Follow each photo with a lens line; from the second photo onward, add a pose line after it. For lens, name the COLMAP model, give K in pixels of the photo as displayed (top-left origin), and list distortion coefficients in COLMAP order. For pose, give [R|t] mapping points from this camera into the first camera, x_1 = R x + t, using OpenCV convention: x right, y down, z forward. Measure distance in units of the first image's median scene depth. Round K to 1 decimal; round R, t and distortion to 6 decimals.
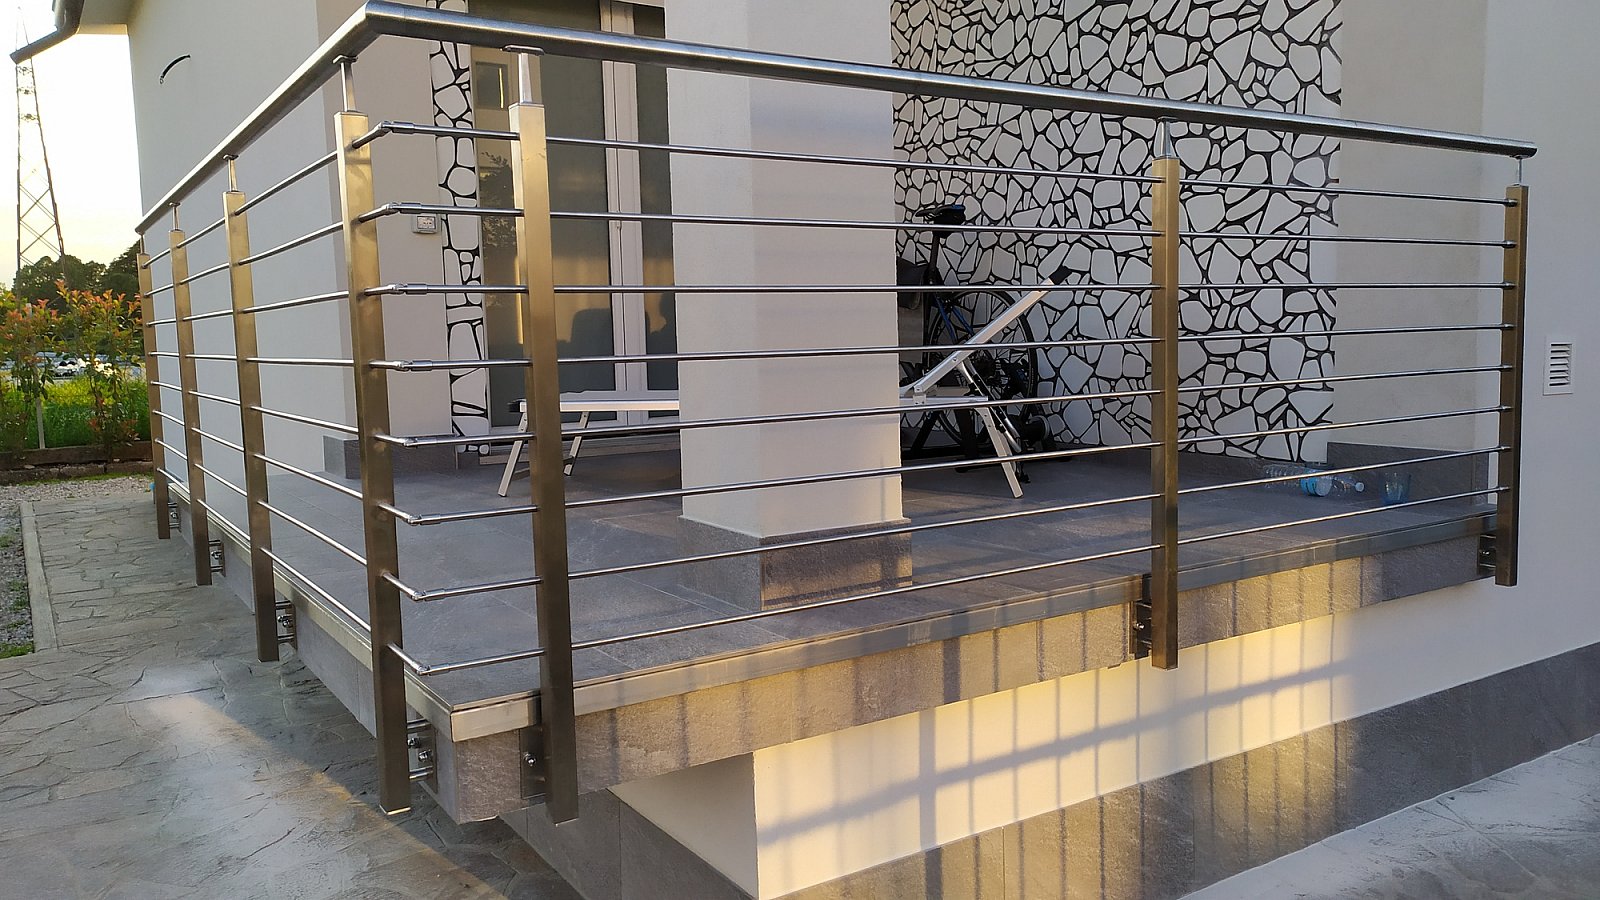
lens RADIAL K [[1180.9, 0, 790.9], [0, 1180.9, 439.6], [0, 0, 1]] dist [0.075734, -0.061304]
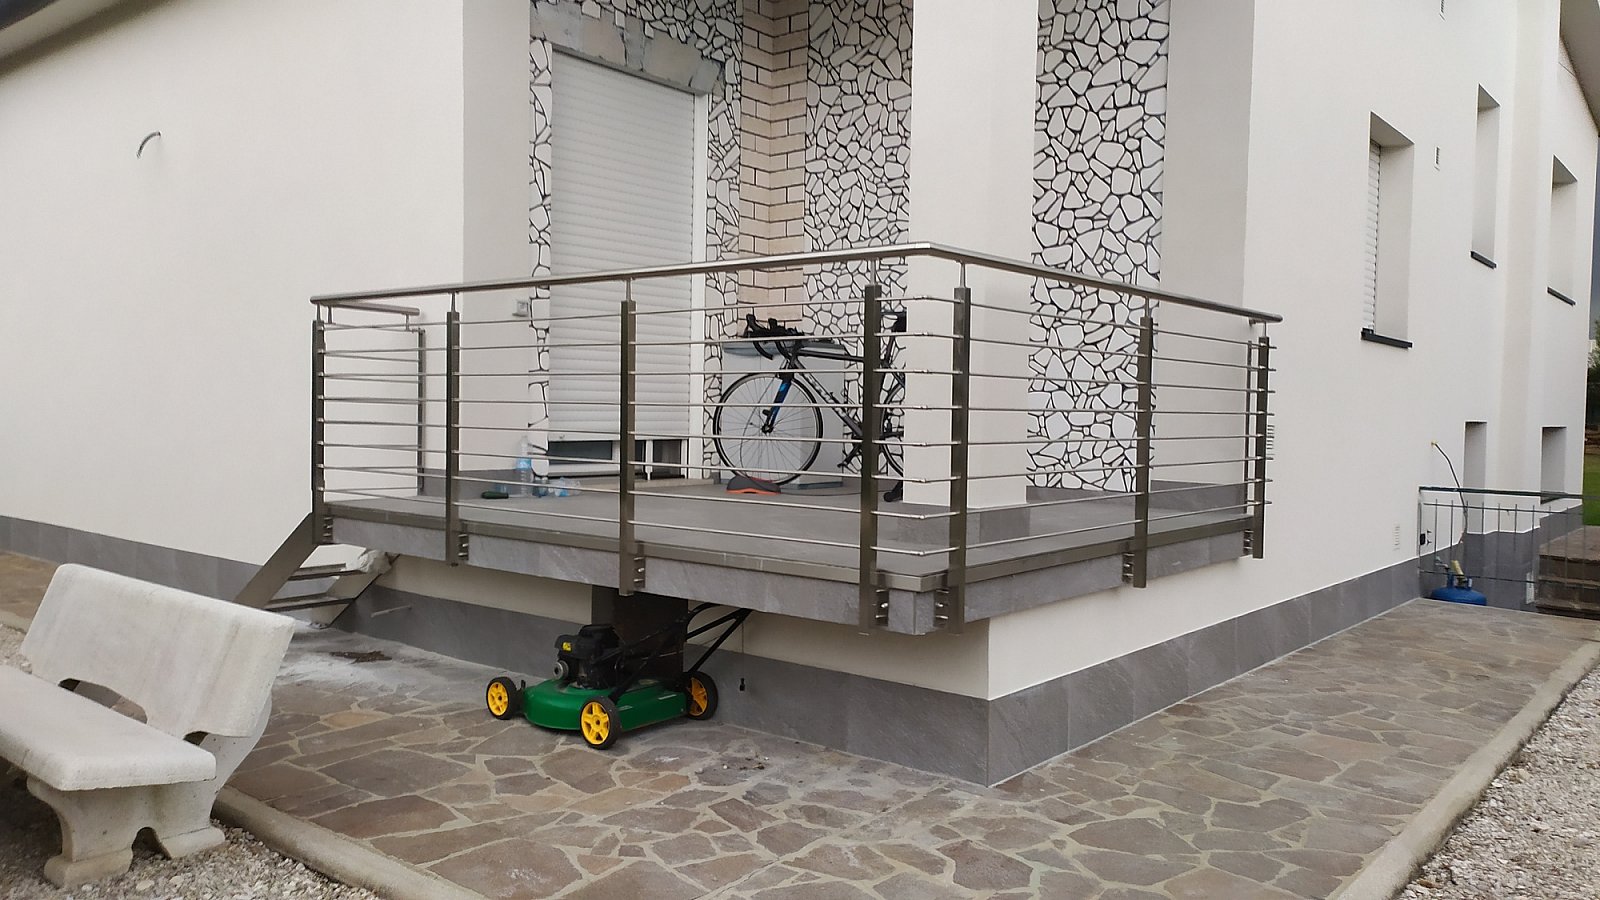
lens RADIAL K [[1168.1, 0, 785.8], [0, 1168.1, 446.3], [0, 0, 1]] dist [0.062679, 0.001076]
pose [[0.954109, 0.028377, 0.298111, -0.480804], [-0.010842, 0.998121, -0.060309, 0.055056], [-0.299262, 0.054309, 0.952624, -0.372027]]
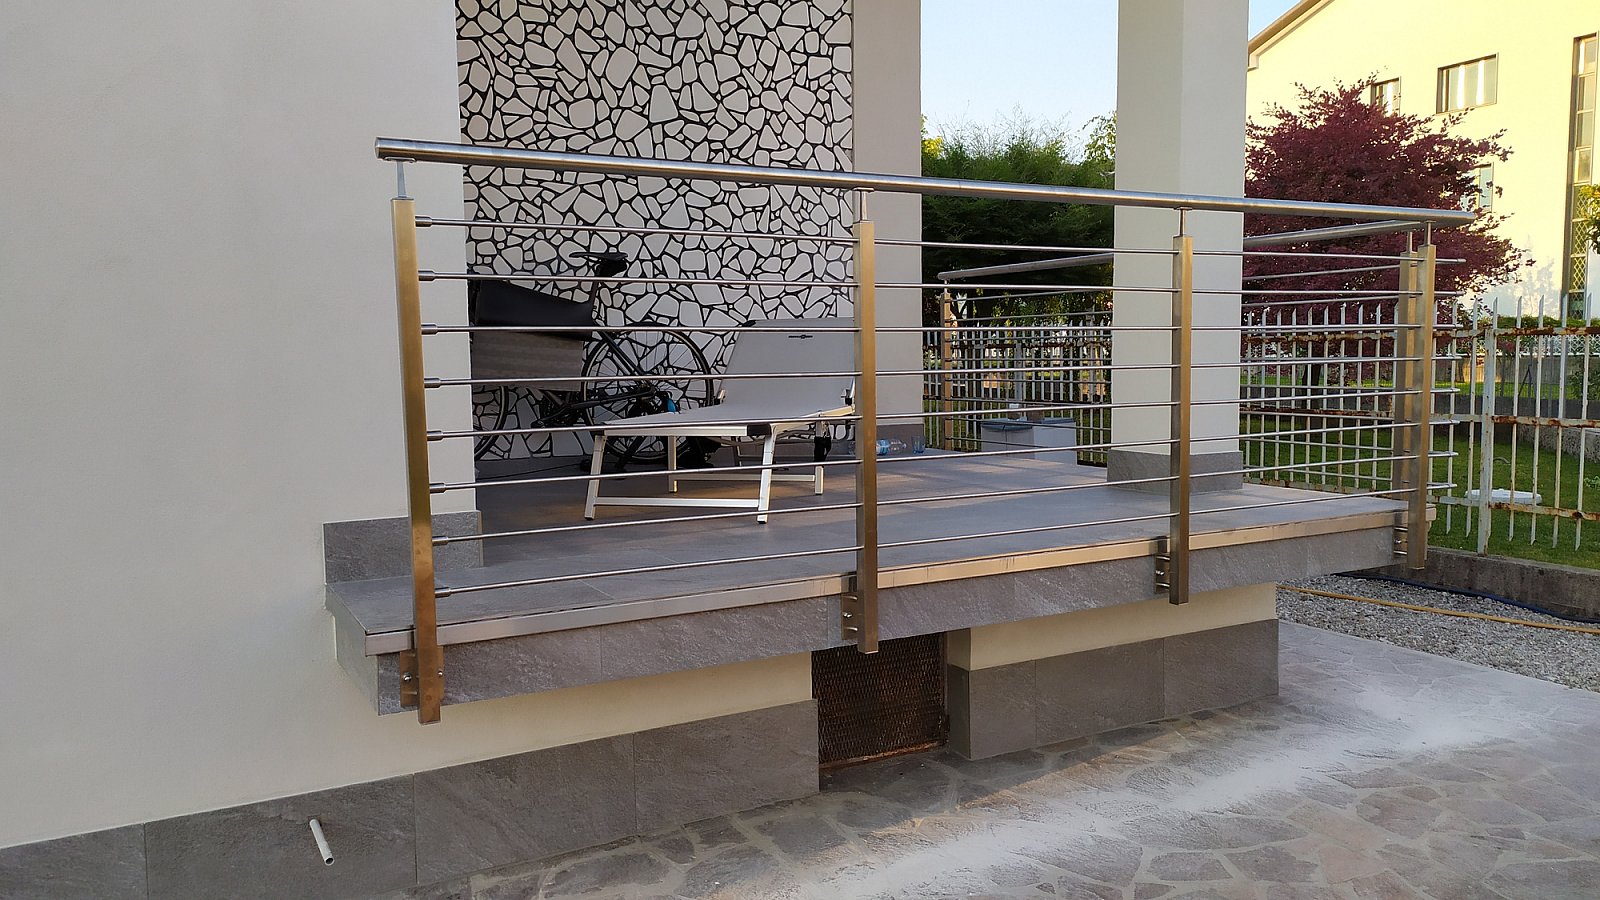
lens RADIAL K [[1180.9, 0, 790.9], [0, 1180.9, 439.6], [0, 0, 1]] dist [0.075734, -0.061304]
pose [[0.084449, -0.048024, 0.995270, -1.166739], [0.105826, 0.993621, 0.038965, -0.051066], [-0.990792, 0.102035, 0.088993, 0.868469]]
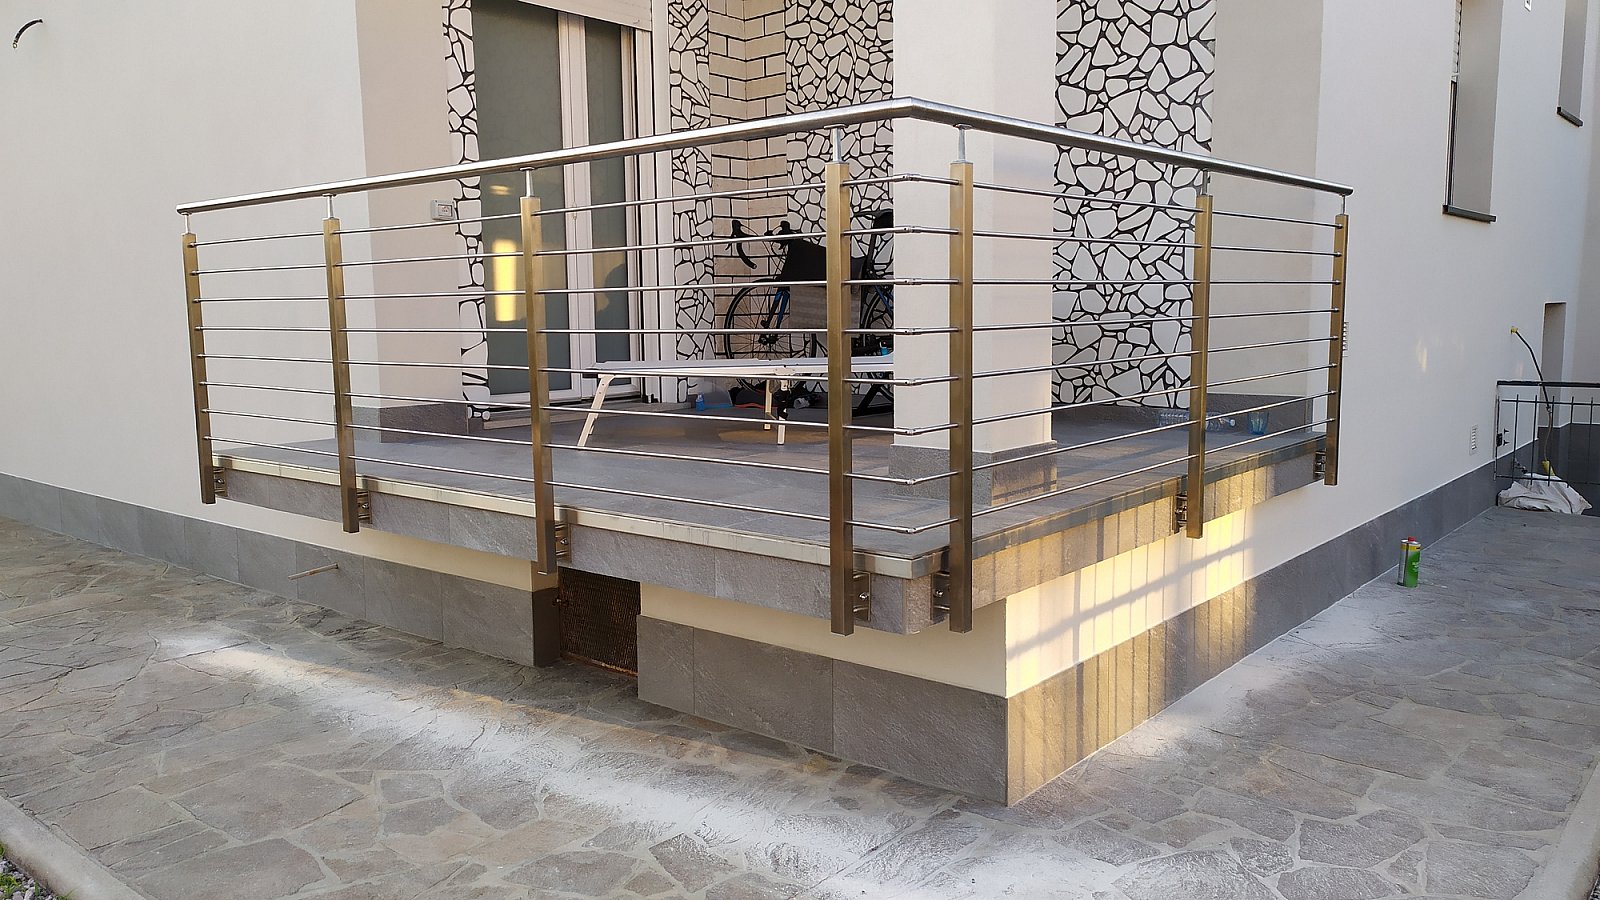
lens RADIAL K [[1168.1, 0, 785.8], [0, 1168.1, 446.3], [0, 0, 1]] dist [0.062679, 0.001076]
pose [[0.959334, -0.026430, 0.281032, -0.369559], [0.020079, 0.999474, 0.025454, 0.018148], [-0.281557, -0.018776, 0.959361, -0.167755]]
